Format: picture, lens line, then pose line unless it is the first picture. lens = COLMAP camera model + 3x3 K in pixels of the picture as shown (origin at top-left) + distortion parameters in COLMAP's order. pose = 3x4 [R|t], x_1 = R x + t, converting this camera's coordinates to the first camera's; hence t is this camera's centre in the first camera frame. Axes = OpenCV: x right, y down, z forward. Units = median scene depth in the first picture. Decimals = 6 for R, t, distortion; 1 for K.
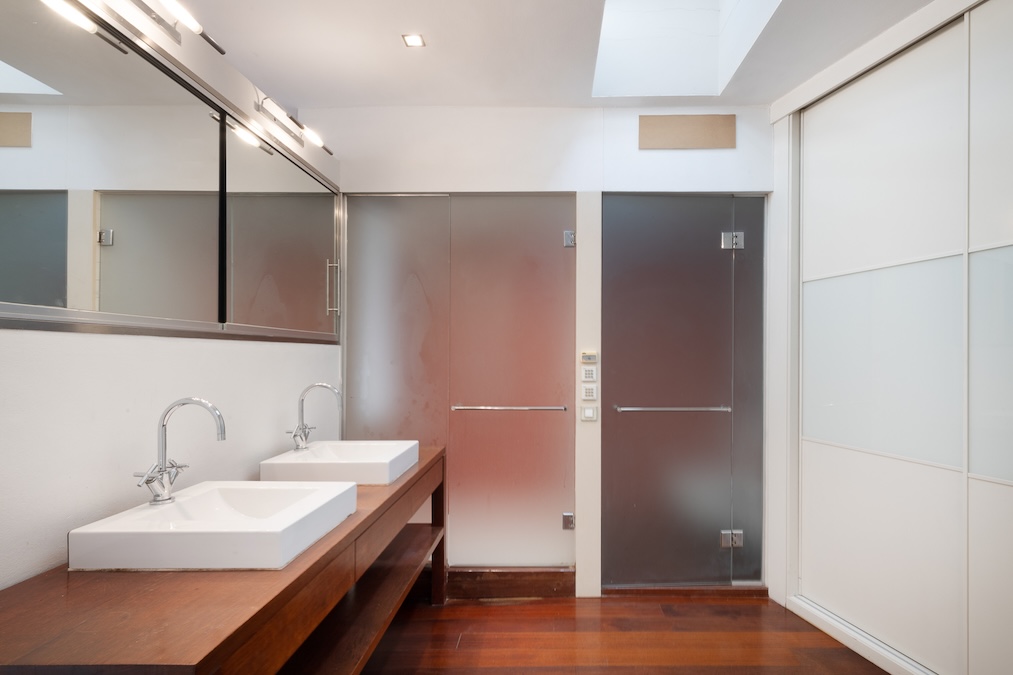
lens RADIAL K [[520.2, 0, 505.9], [0, 520.2, 349.5], [0, 0, 1]] dist [-0.001913, -0.000242]
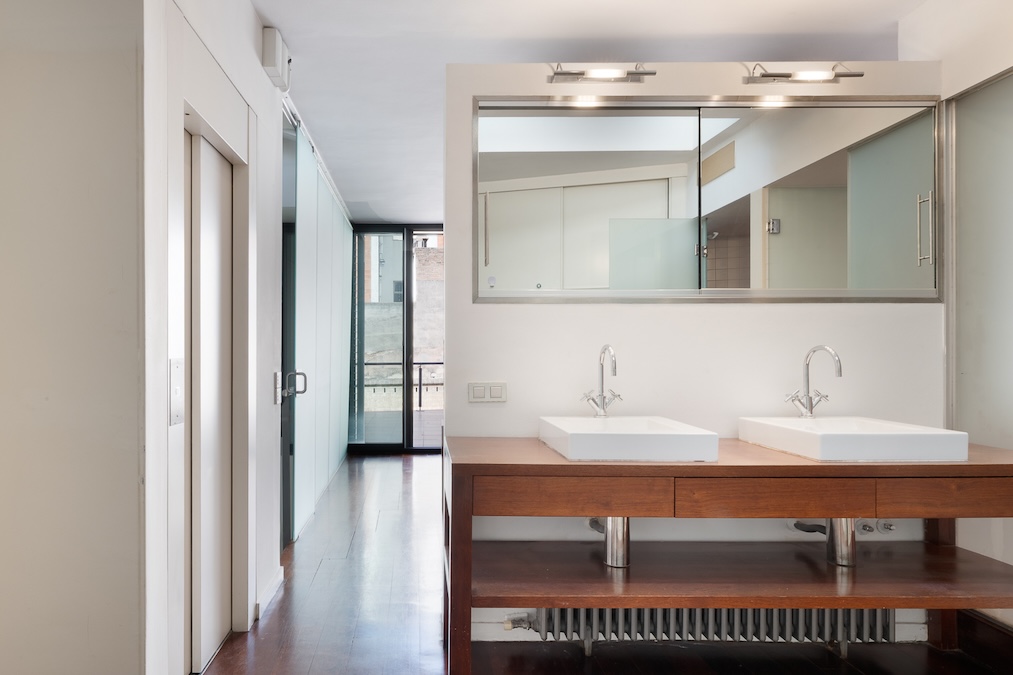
lens RADIAL K [[564.4, 0, 506.5], [0, 564.4, 337.5], [0, 0, 1]] dist [0.000822, -0.000050]
pose [[0.084275, -0.008429, -0.996407, 0.452617], [0.008618, 0.999933, -0.007730, 0.043353], [0.996405, -0.007936, 0.084342, 0.300818]]
